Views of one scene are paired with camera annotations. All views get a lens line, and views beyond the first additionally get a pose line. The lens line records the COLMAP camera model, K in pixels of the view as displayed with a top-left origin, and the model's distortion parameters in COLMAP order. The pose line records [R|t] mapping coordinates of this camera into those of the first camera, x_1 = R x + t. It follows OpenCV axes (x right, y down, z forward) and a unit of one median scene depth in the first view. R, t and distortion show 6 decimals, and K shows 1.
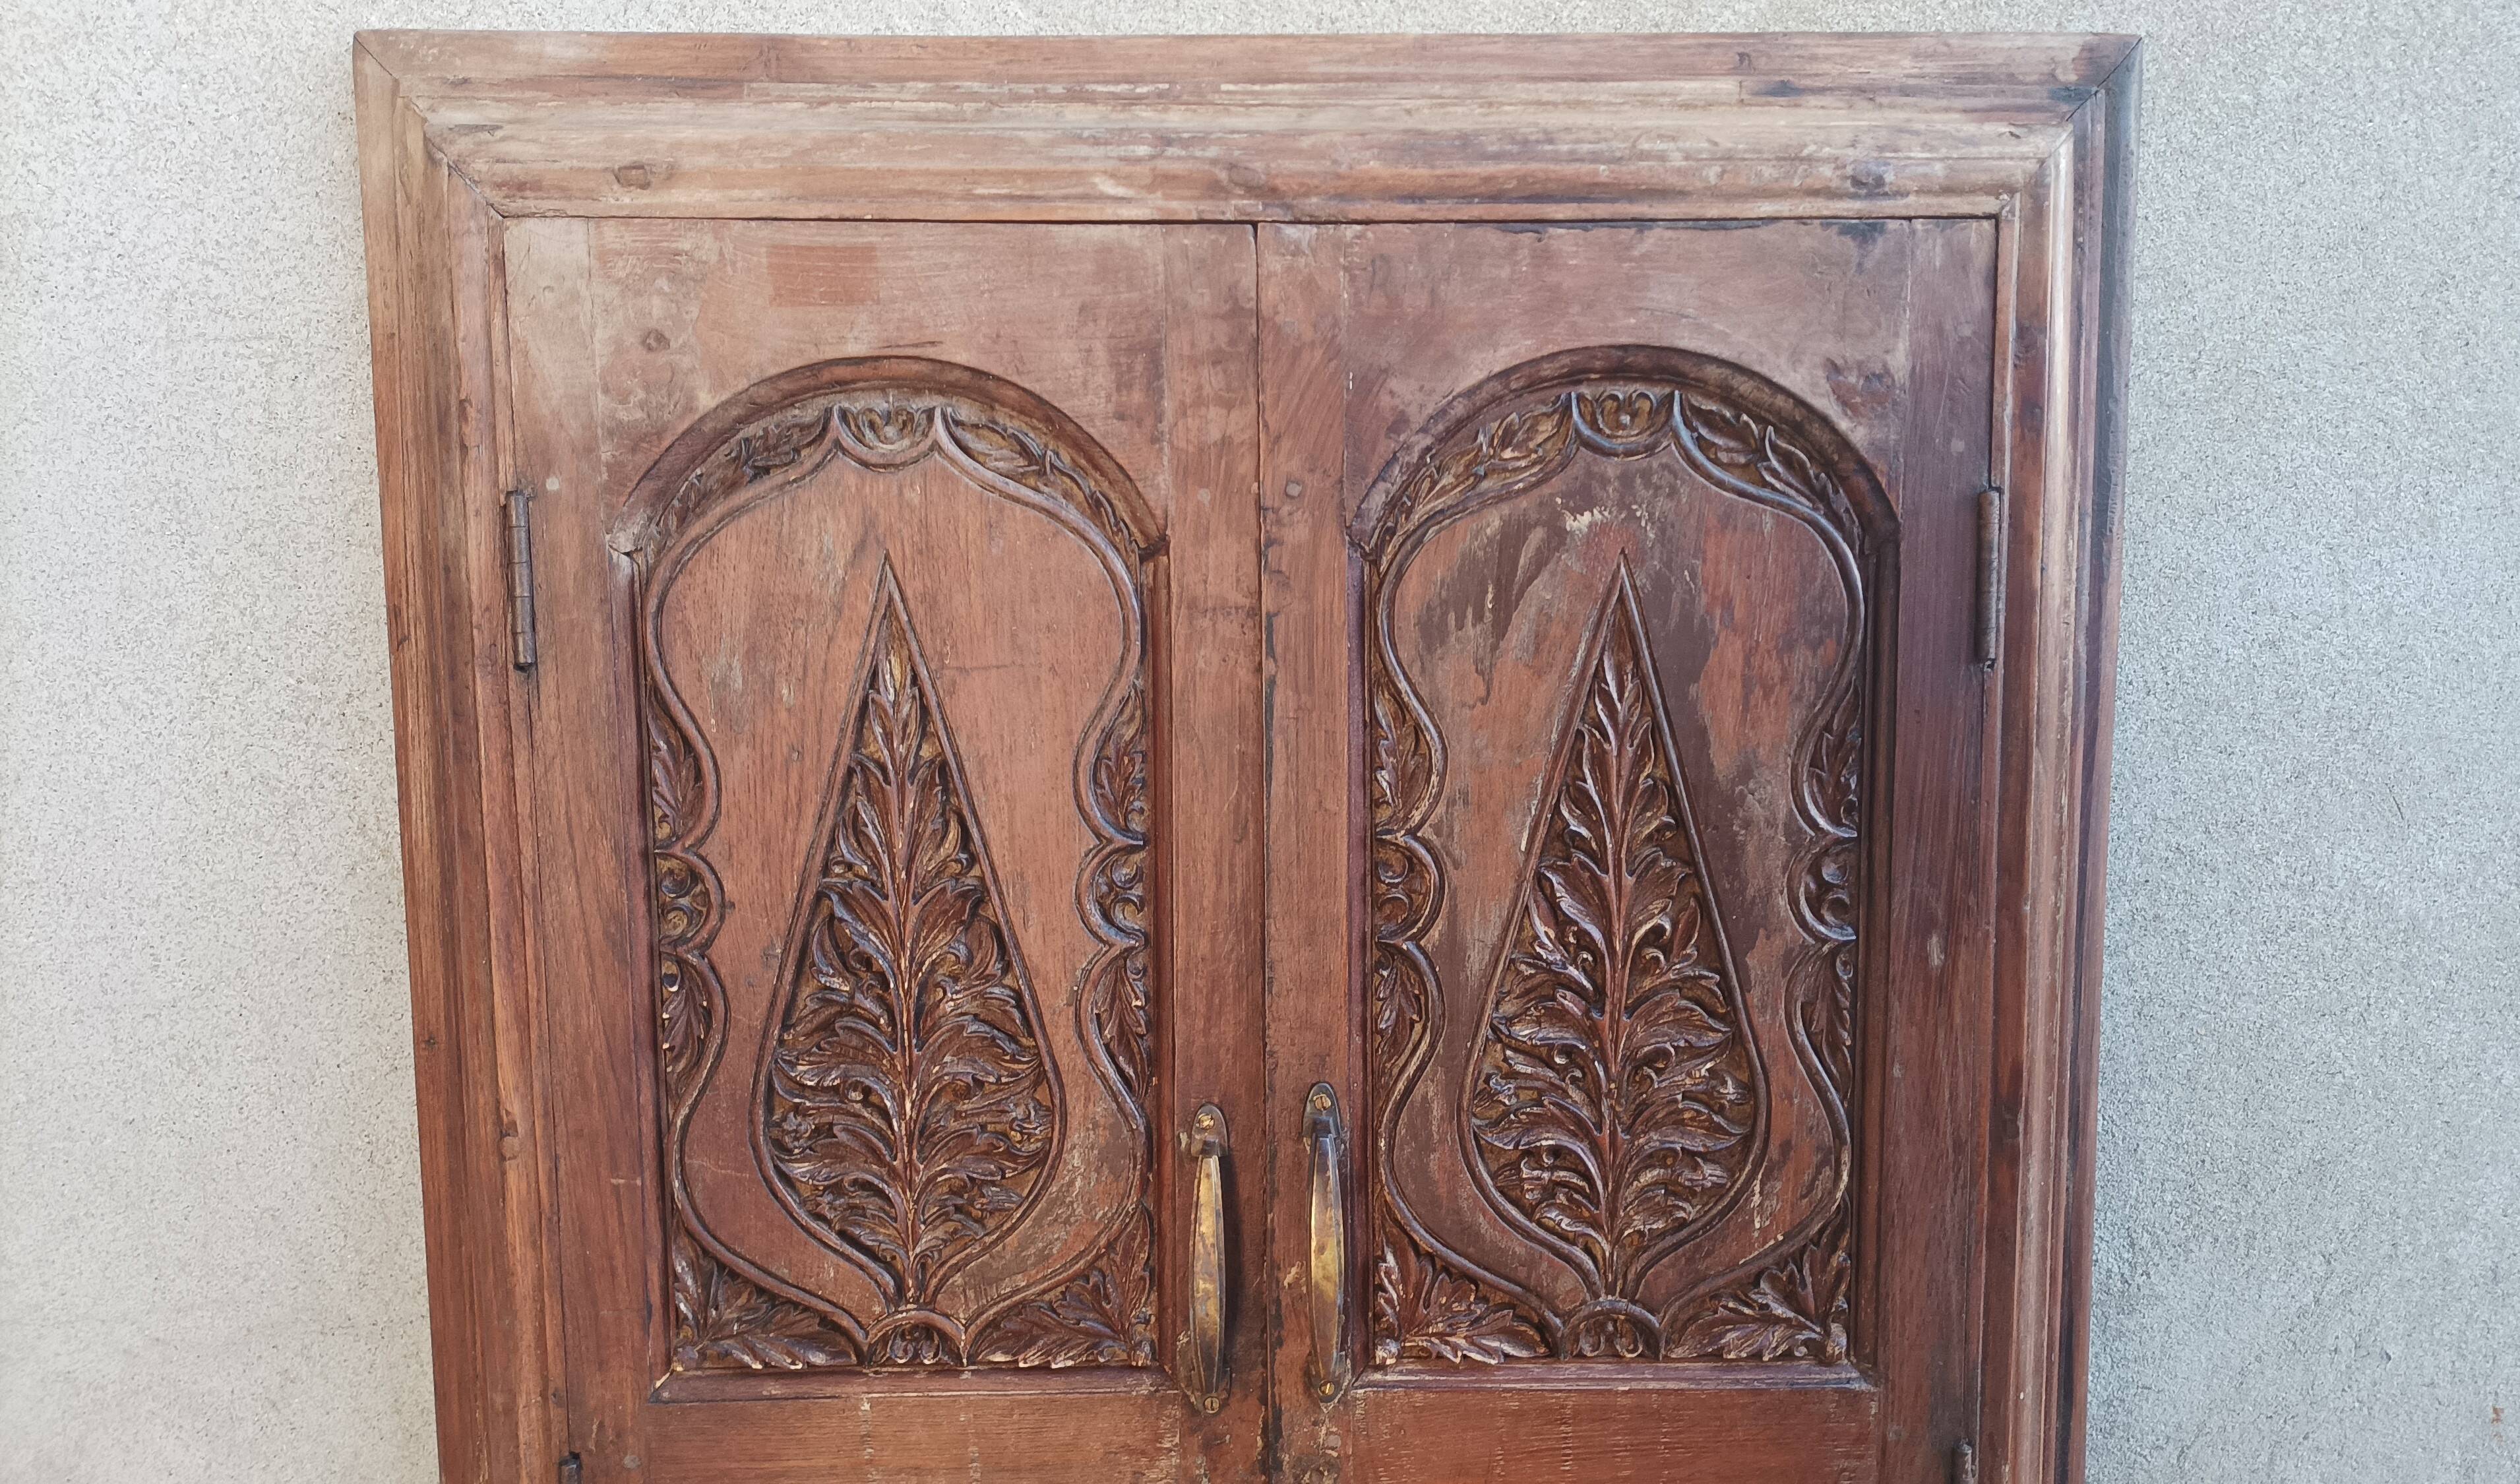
lens RADIAL K [[1940.4, 0, 1305.5], [0, 1940.4, 727.2], [0, 0, 1]] dist [0.033676, -0.021247]
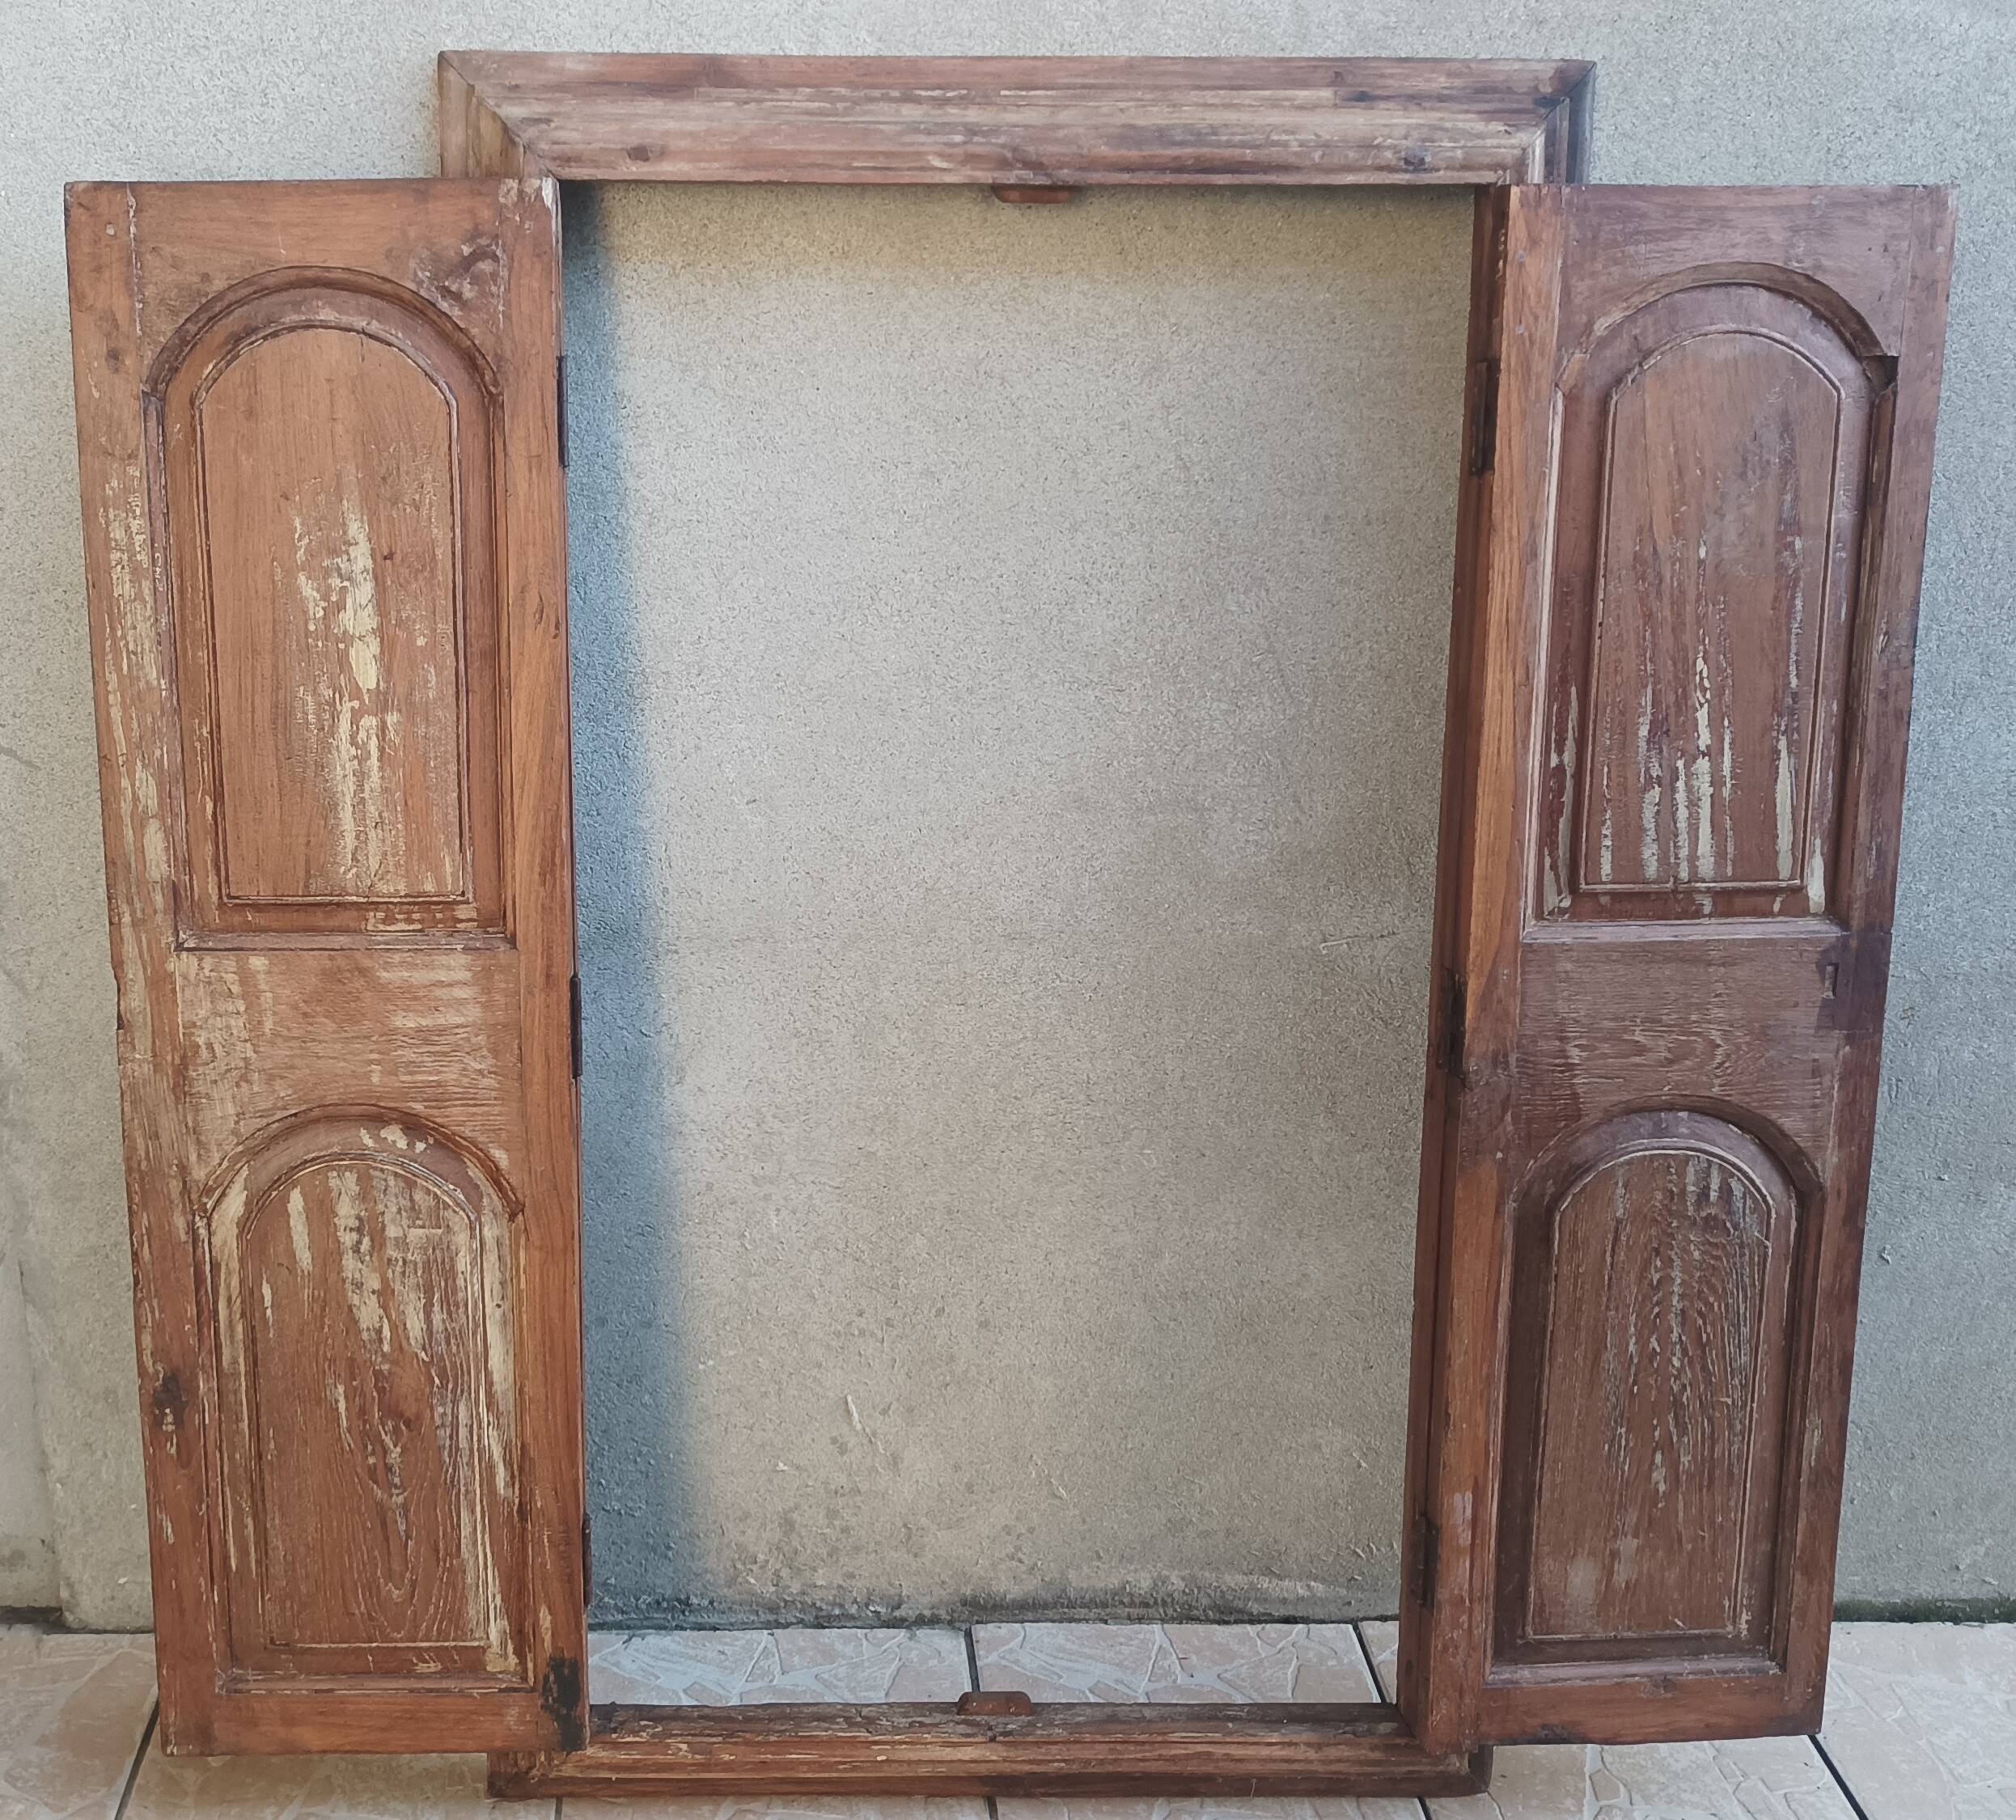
lens RADIAL K [[2375.5, 0, 794.9], [0, 2375.5, 898.5], [0, 0, 1]] dist [0.040102, 0.000000]
pose [[0.999919, 0.005352, 0.011558, -0.228998], [-0.006346, 0.996116, 0.087817, 0.146414], [-0.011043, -0.087883, 0.996070, -0.960000]]
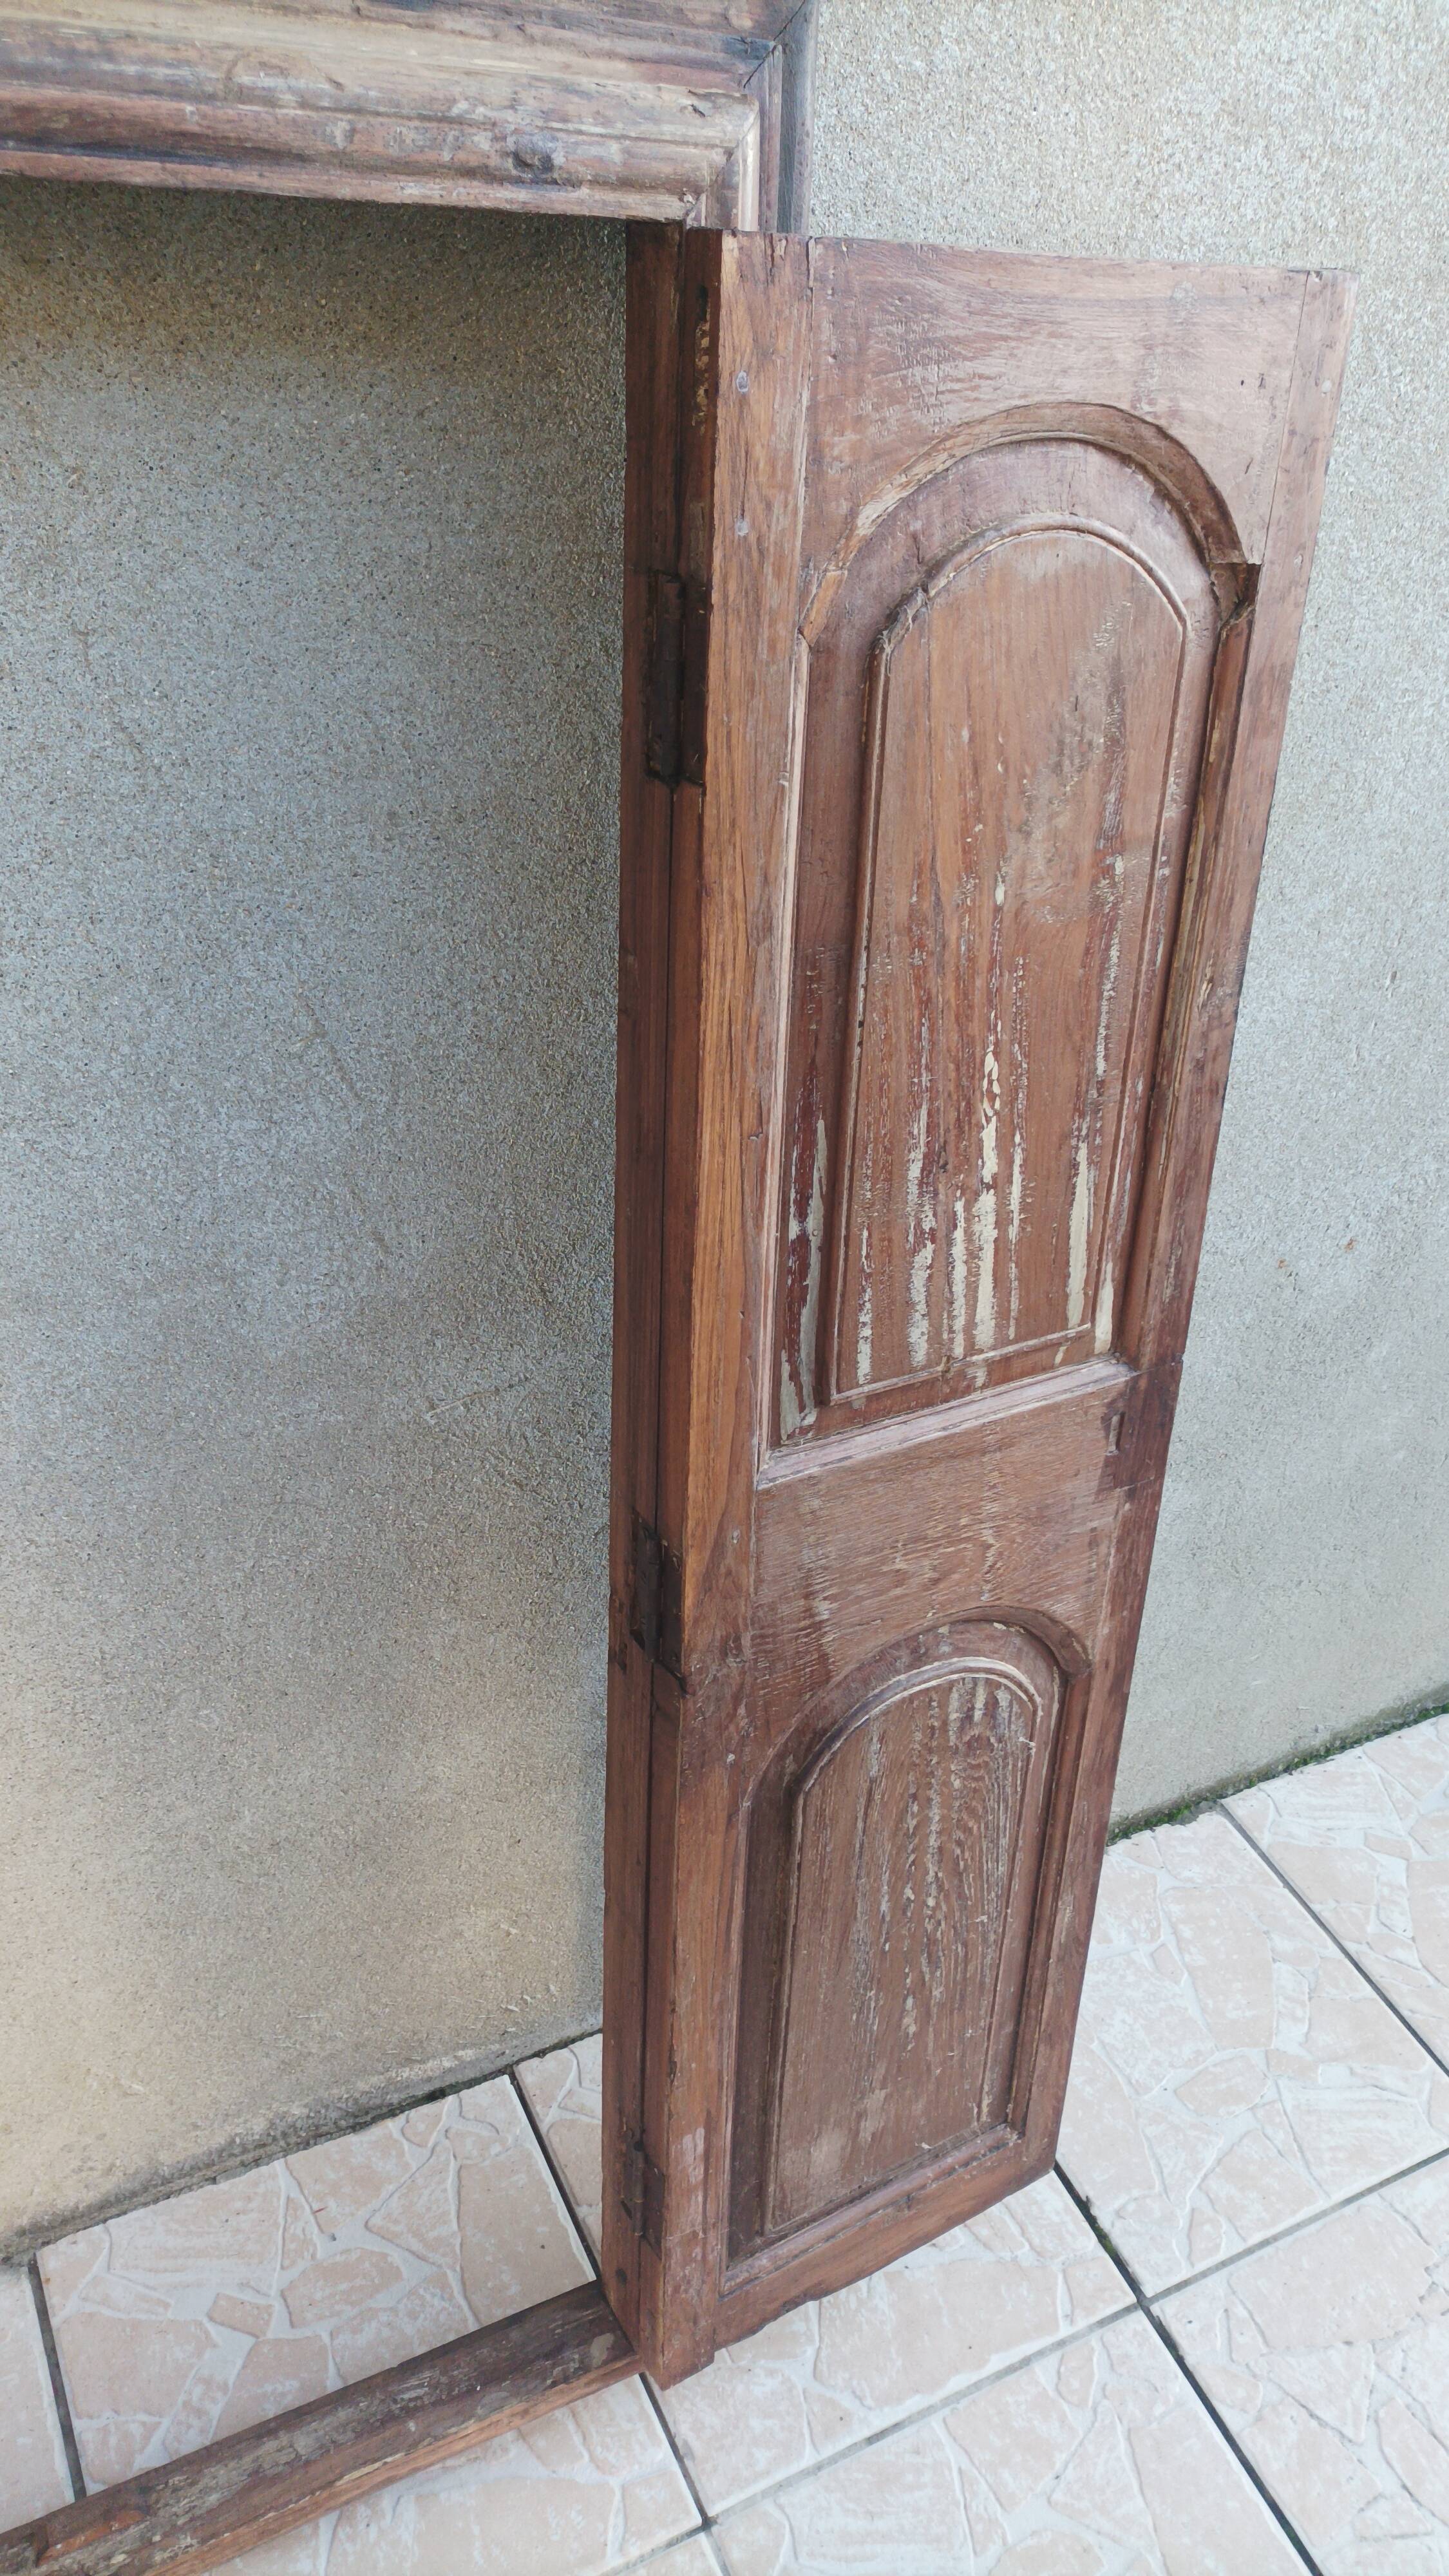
lens RADIAL K [[1907.5, 0, 719.9], [0, 1907.5, 1287.9], [0, 0, 1]] dist [0.025071, -0.018313]
pose [[0.892094, -0.166683, 0.419983, -0.042098], [0.006131, 0.933853, 0.357605, -0.129157], [-0.451809, -0.316443, 0.834106, 0.175833]]
